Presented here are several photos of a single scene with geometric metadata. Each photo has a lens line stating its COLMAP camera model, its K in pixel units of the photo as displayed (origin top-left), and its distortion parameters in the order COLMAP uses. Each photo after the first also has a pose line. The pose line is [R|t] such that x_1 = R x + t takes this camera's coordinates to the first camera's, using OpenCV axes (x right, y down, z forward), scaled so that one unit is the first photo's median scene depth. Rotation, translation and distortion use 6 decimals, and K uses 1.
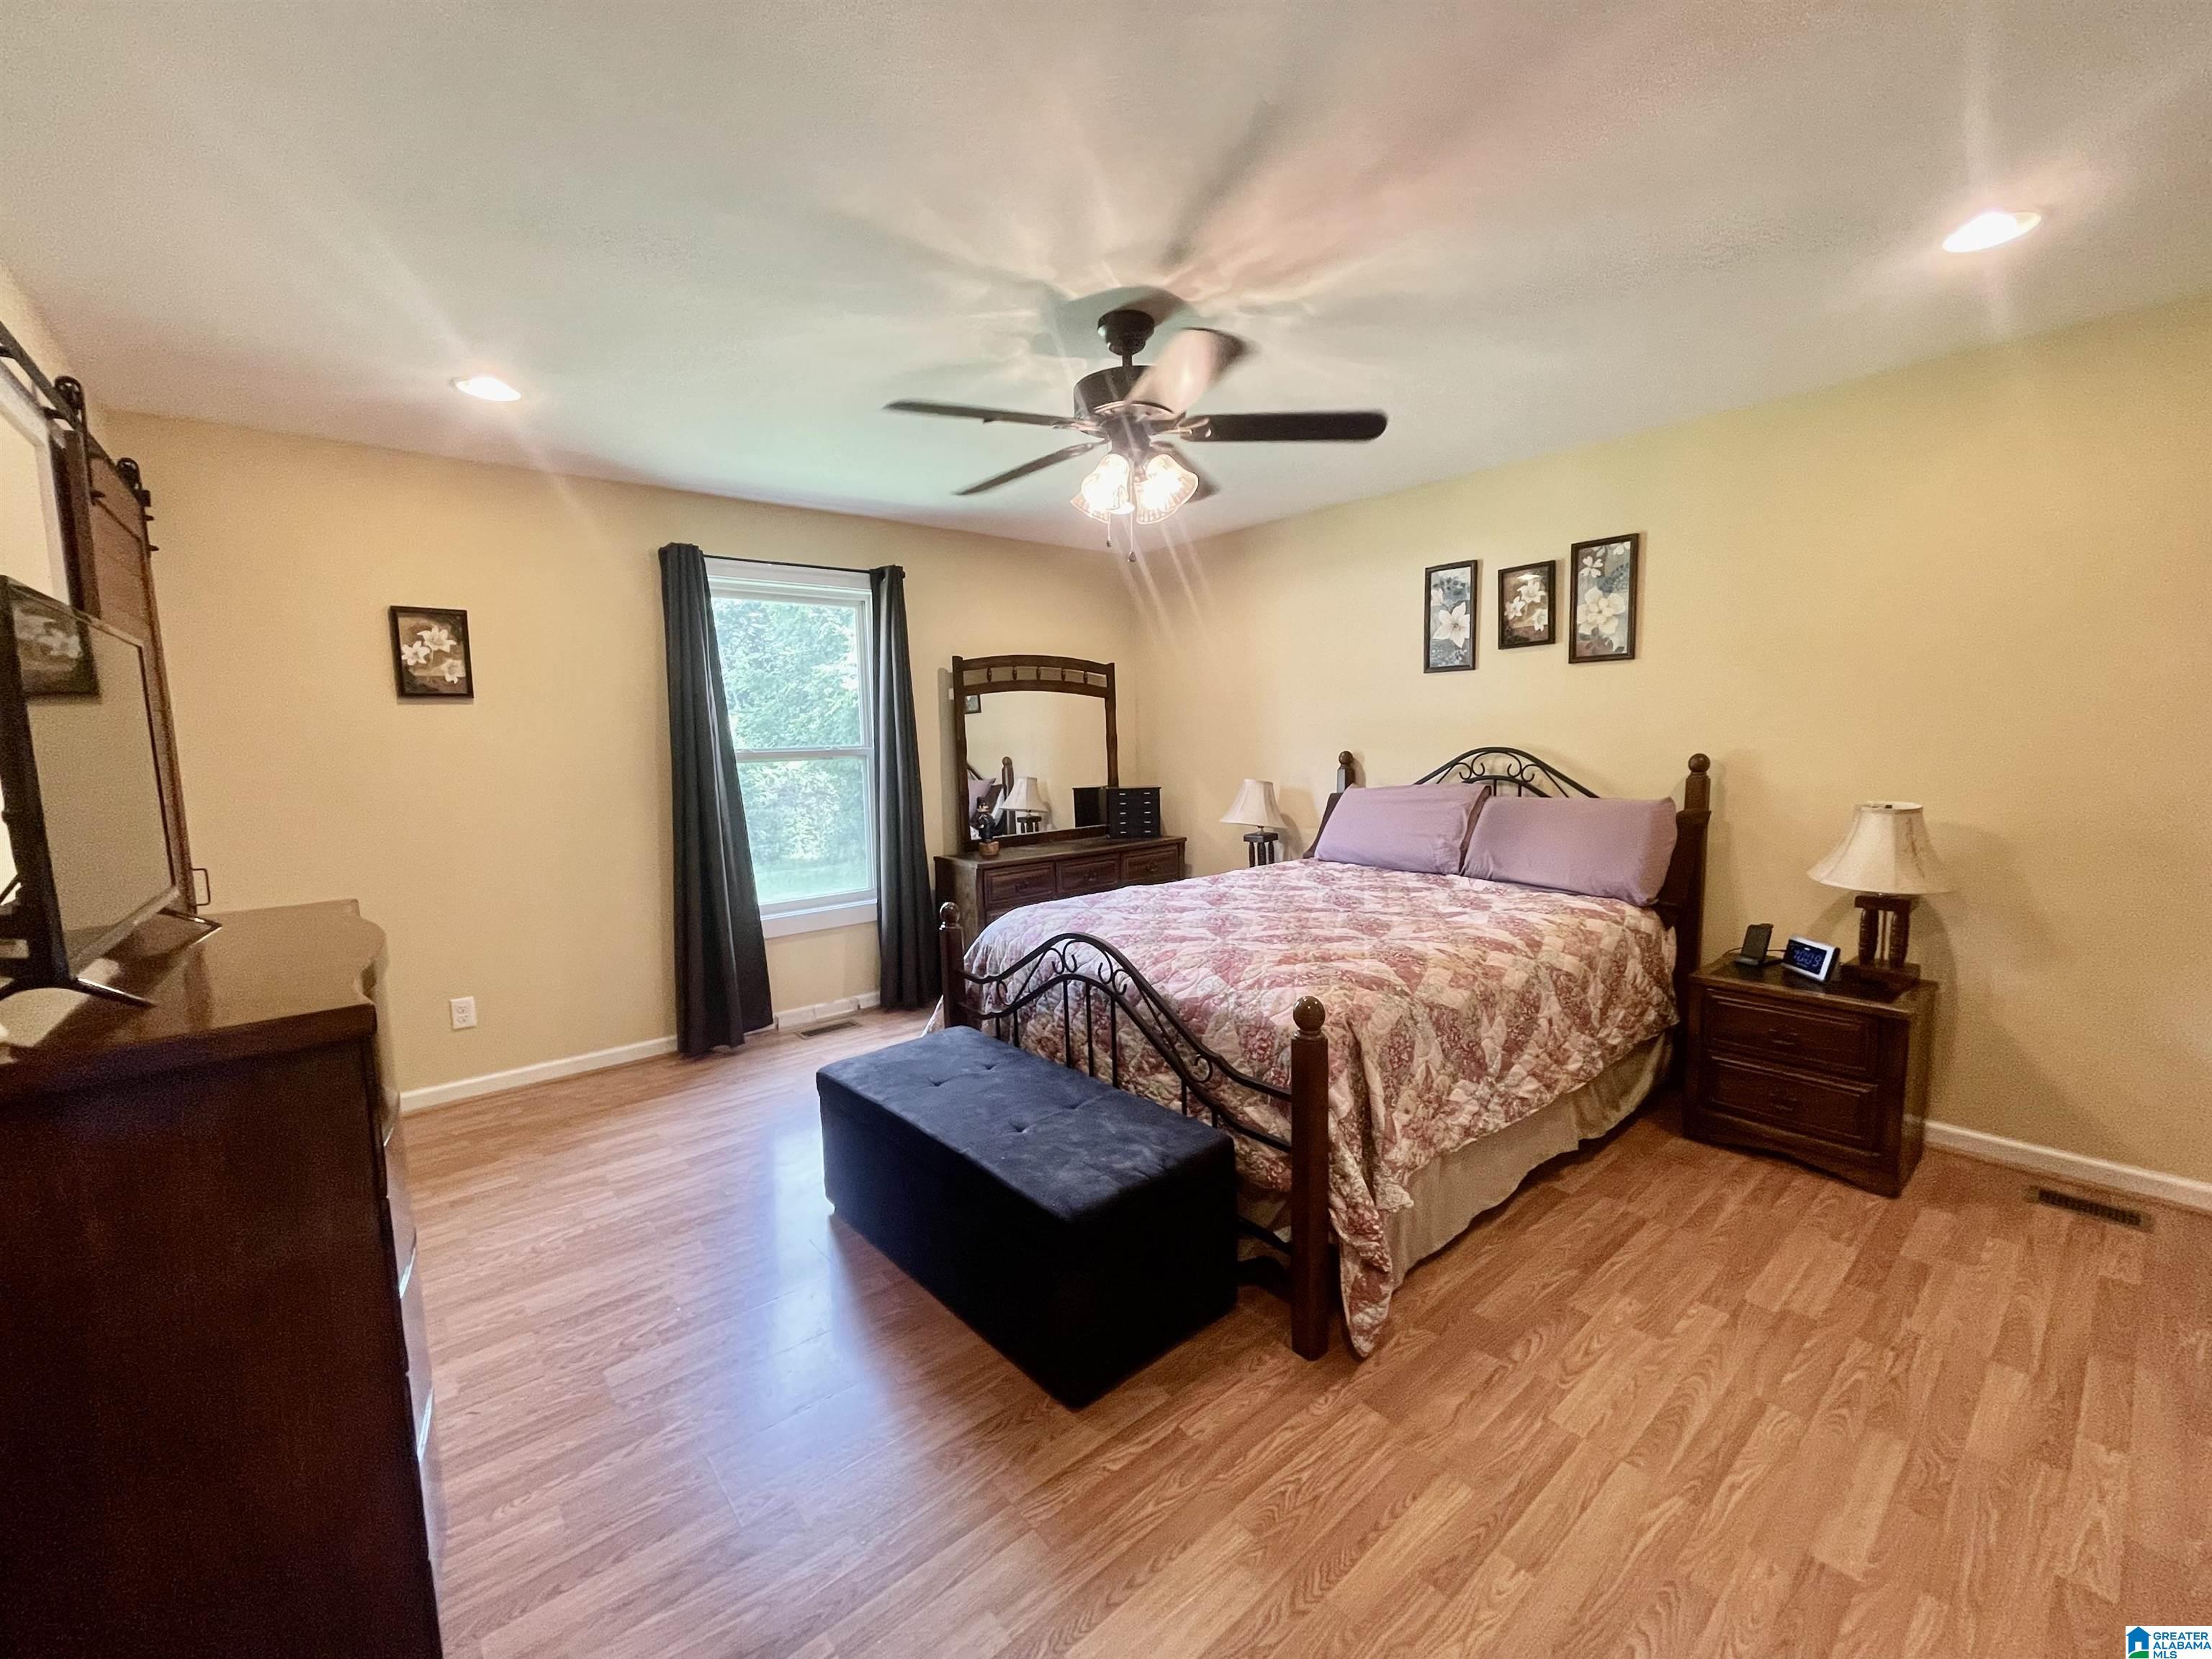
lens RADIAL K [[904.7, 0, 1108.2], [0, 904.7, 826.1], [0, 0, 1]] dist [-0.006467, 0.001504]
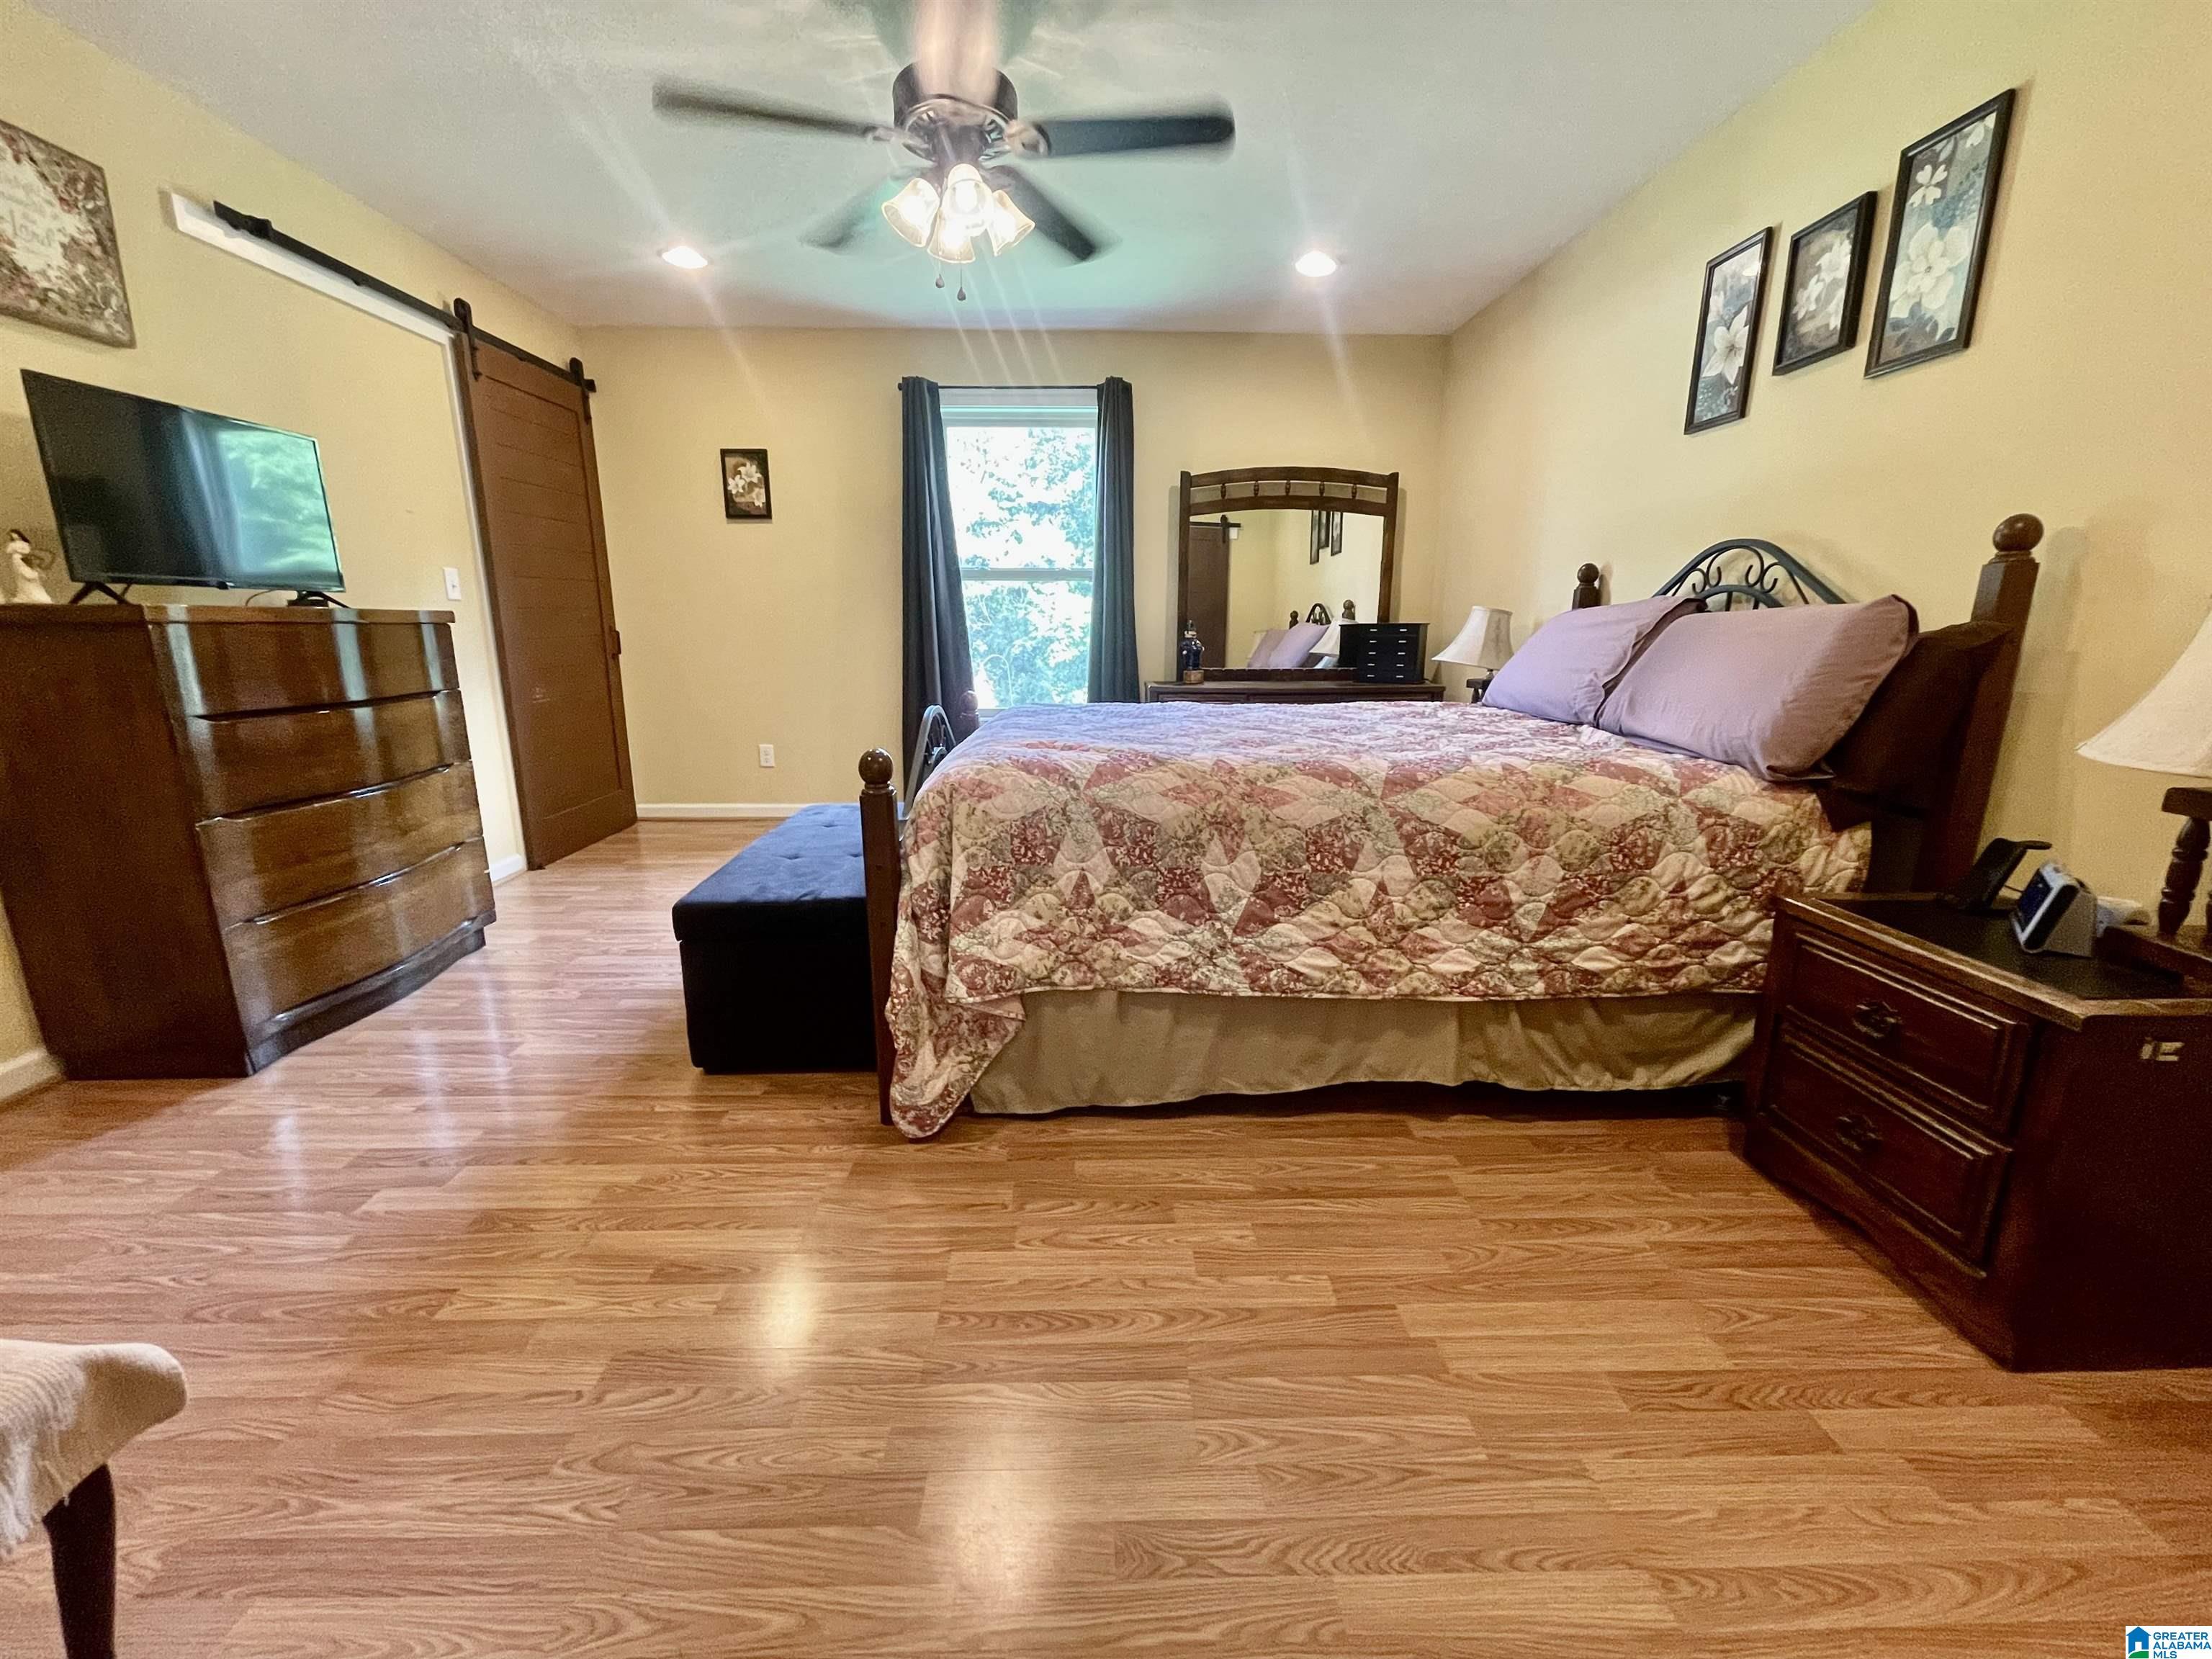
lens RADIAL K [[904.7, 0, 1107.0], [0, 904.7, 830.9], [0, 0, 1]] dist [-0.006467, 0.001504]
pose [[0.778691, 0.163483, -0.605733, 0.547541], [-0.084726, 0.984012, 0.156659, 0.058870], [0.621660, -0.070667, 0.780093, 0.231862]]
